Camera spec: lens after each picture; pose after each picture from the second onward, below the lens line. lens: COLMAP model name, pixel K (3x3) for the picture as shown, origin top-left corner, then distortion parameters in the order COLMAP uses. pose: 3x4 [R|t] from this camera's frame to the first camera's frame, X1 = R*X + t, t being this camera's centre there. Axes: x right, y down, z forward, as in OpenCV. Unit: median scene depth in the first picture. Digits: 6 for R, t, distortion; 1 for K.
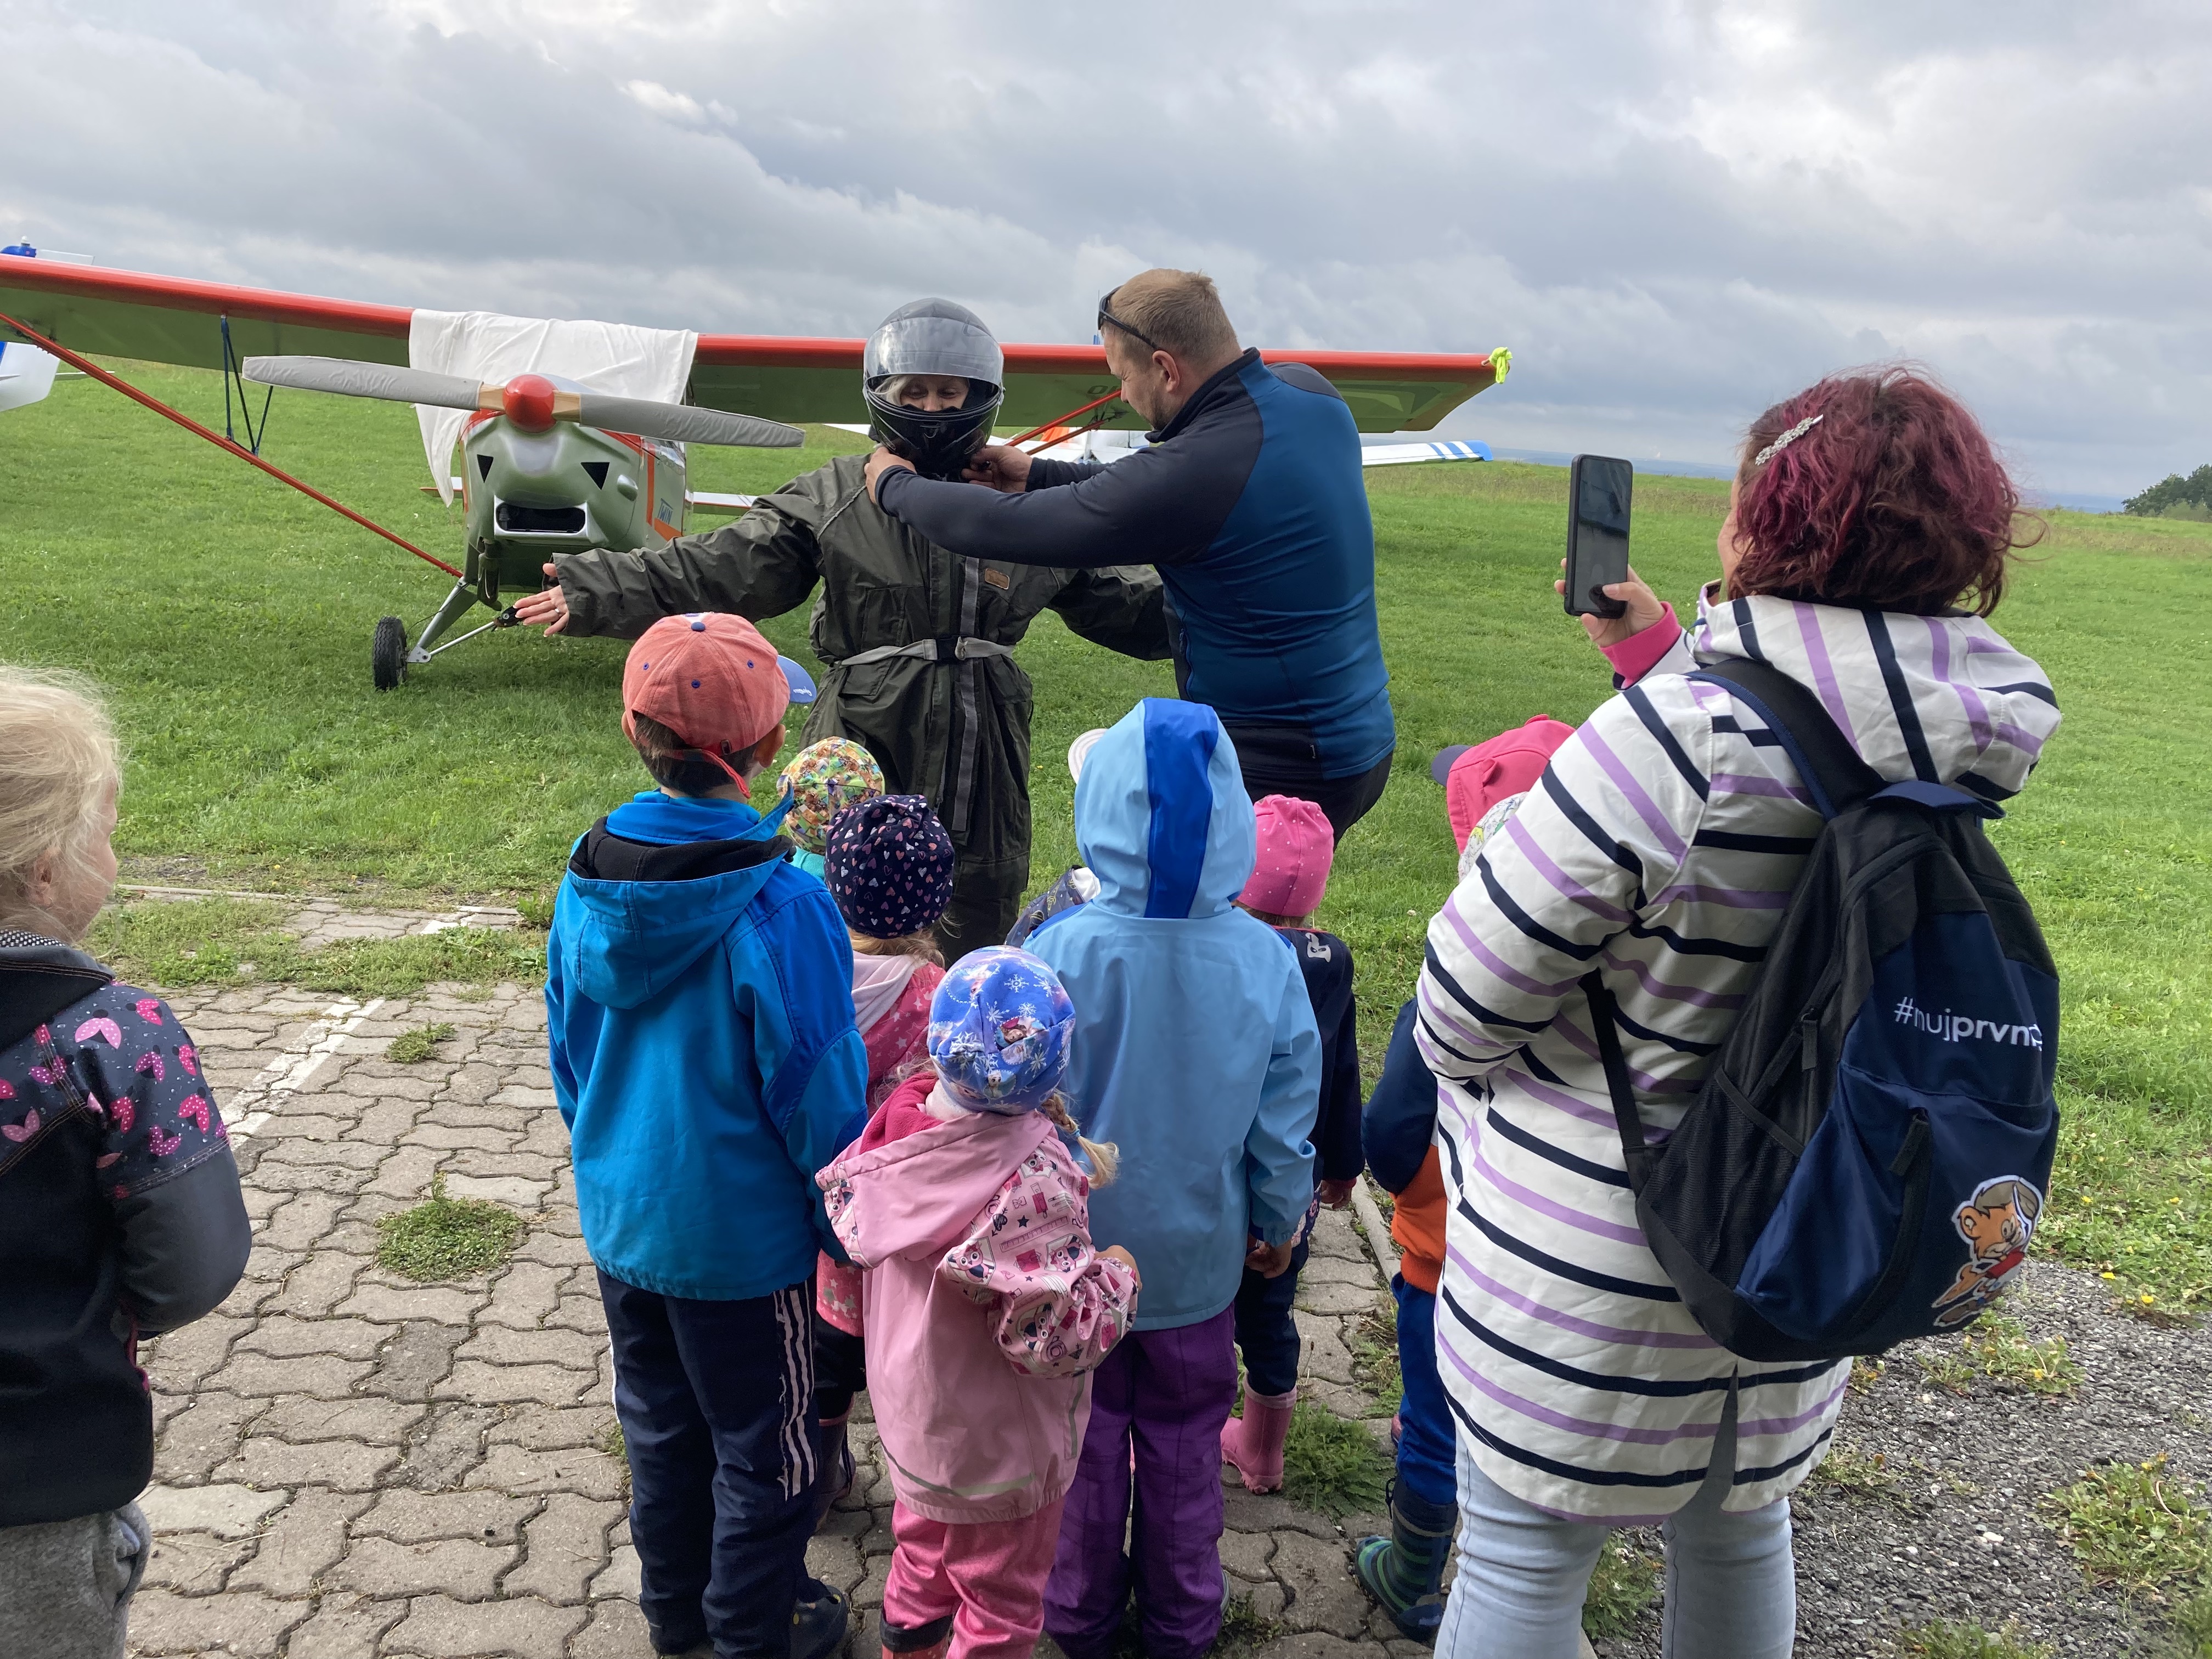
lens RADIAL K [[1779.9, 0, 1115.3], [0, 1779.9, 838.1], [0, 0, 1]] dist [0.026523, -0.023439]
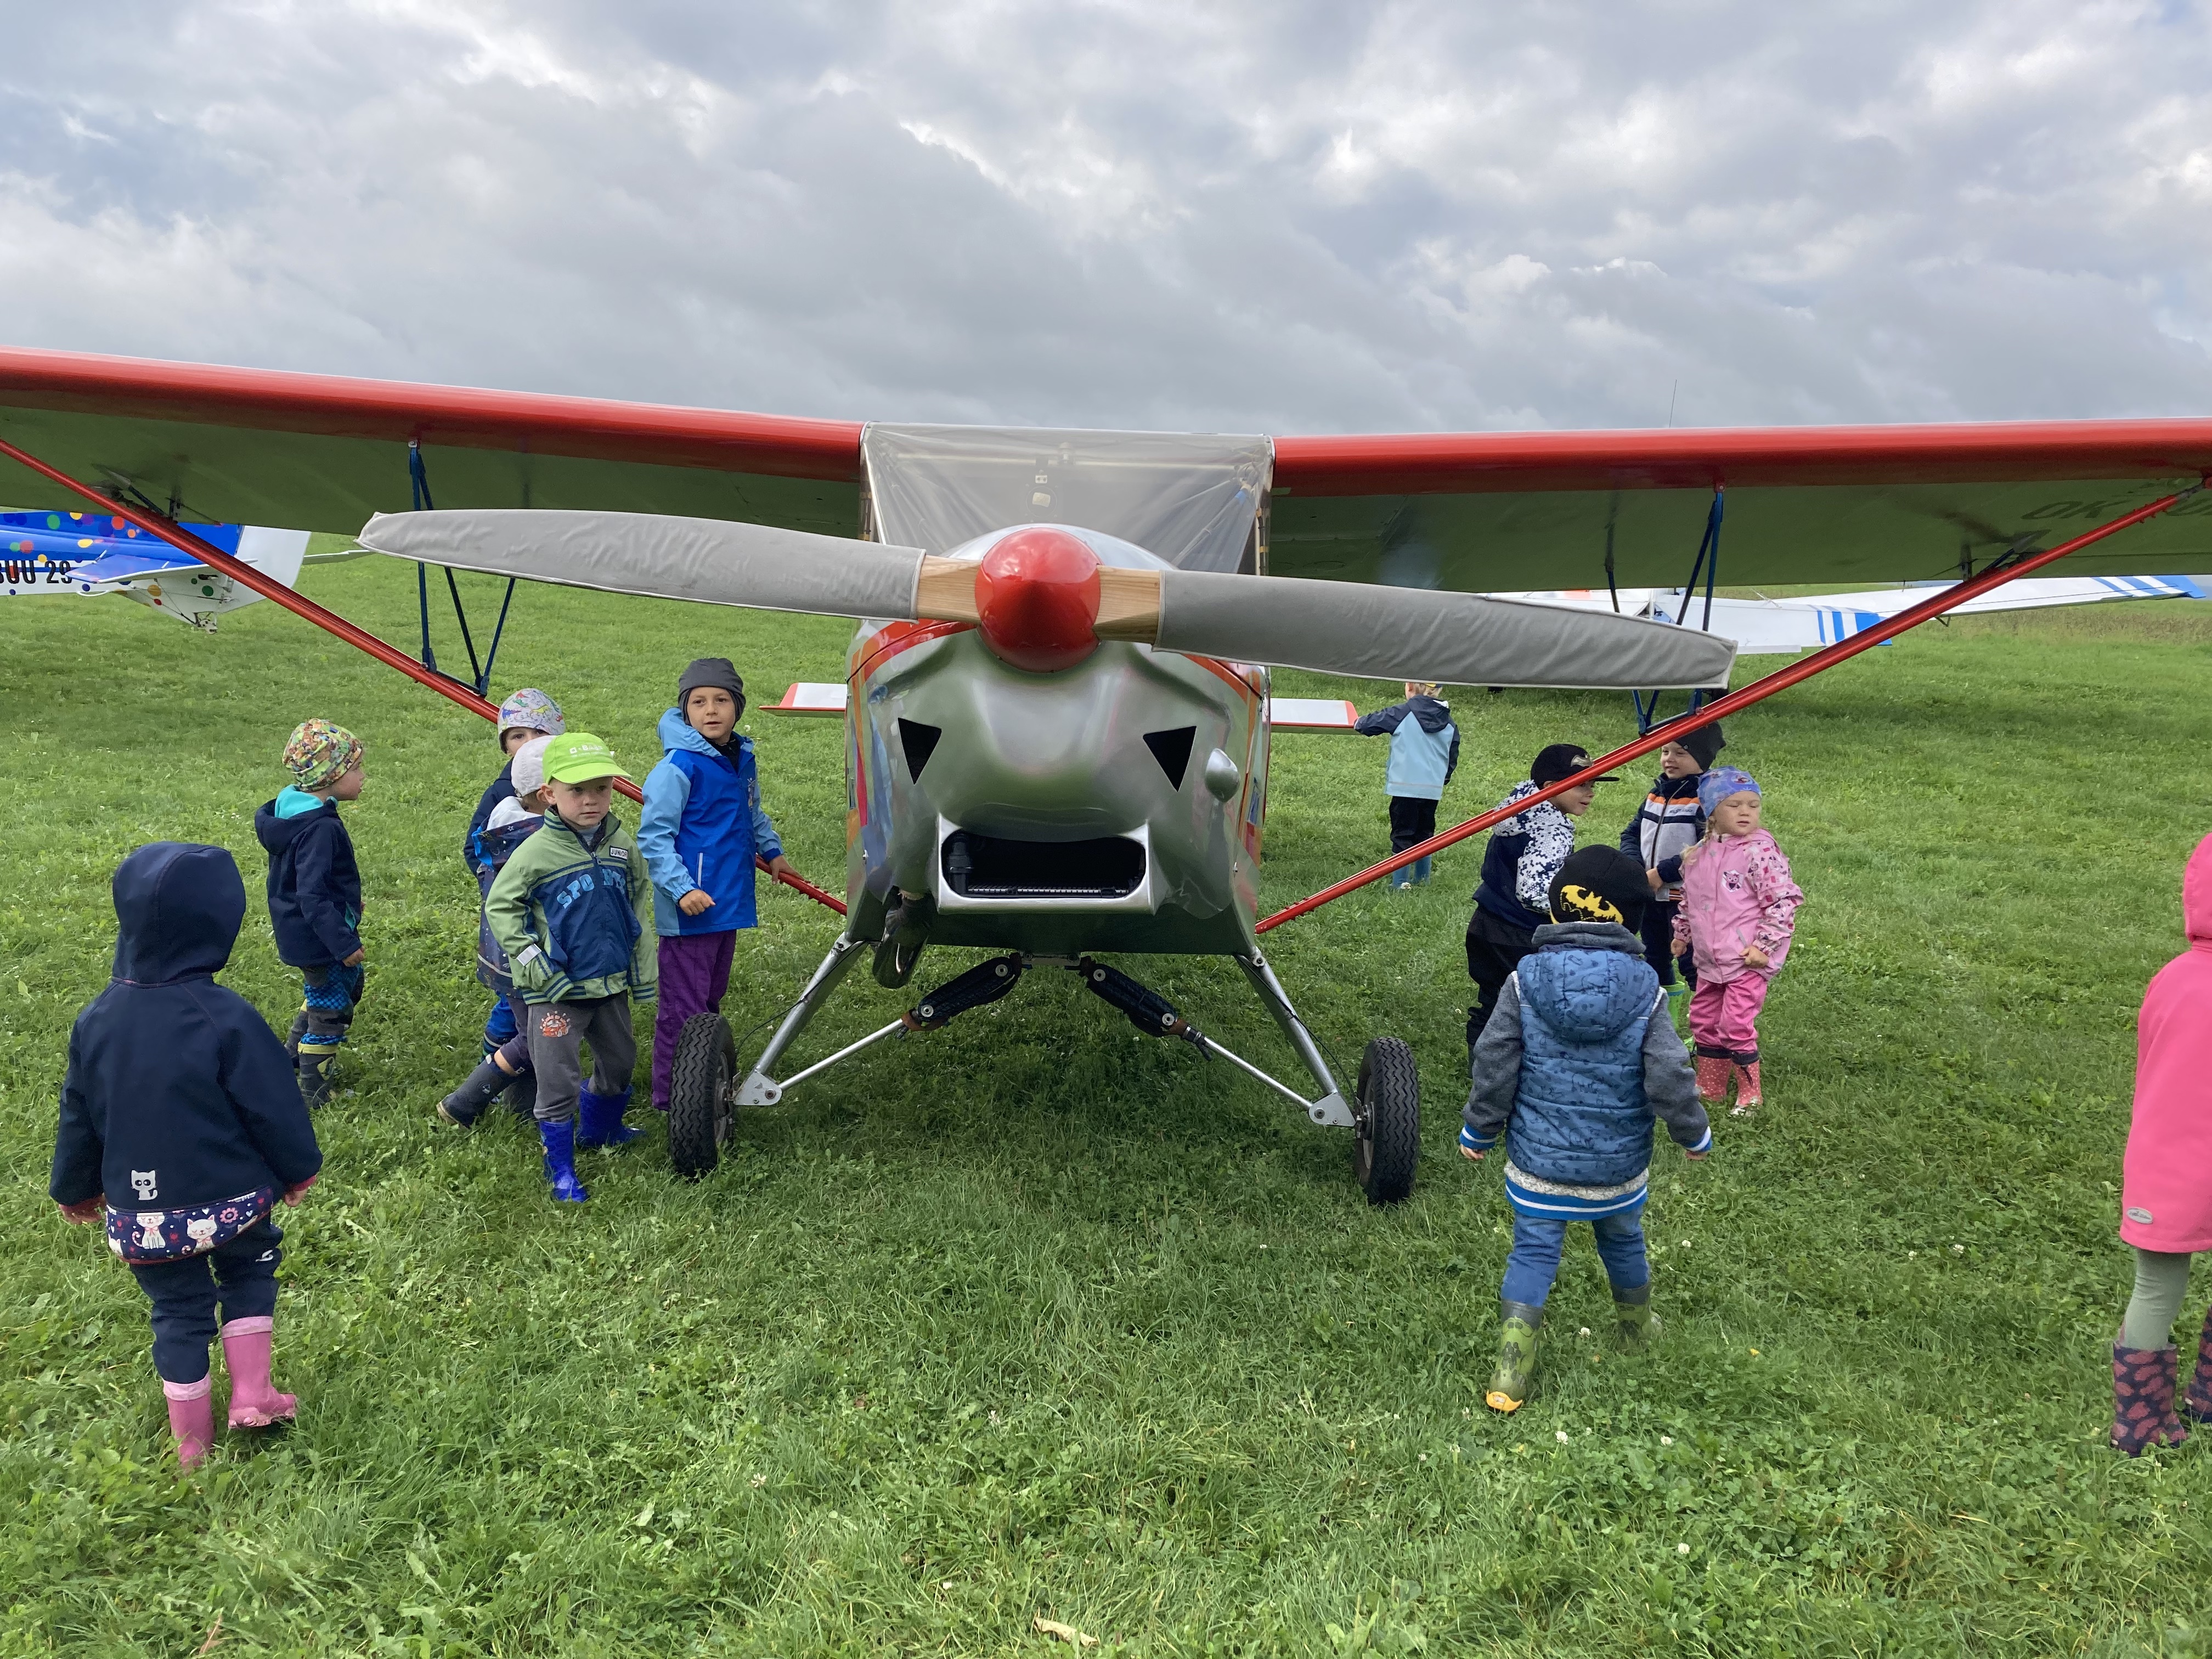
lens RADIAL K [[1779.9, 0, 1103.9], [0, 1779.9, 827.9], [0, 0, 1]] dist [0.026523, -0.023439]
pose [[0.984749, -0.009117, -0.173741, -0.233583], [-0.004961, 0.996749, -0.080417, -0.153404], [0.173909, 0.080053, 0.981502, 0.587097]]
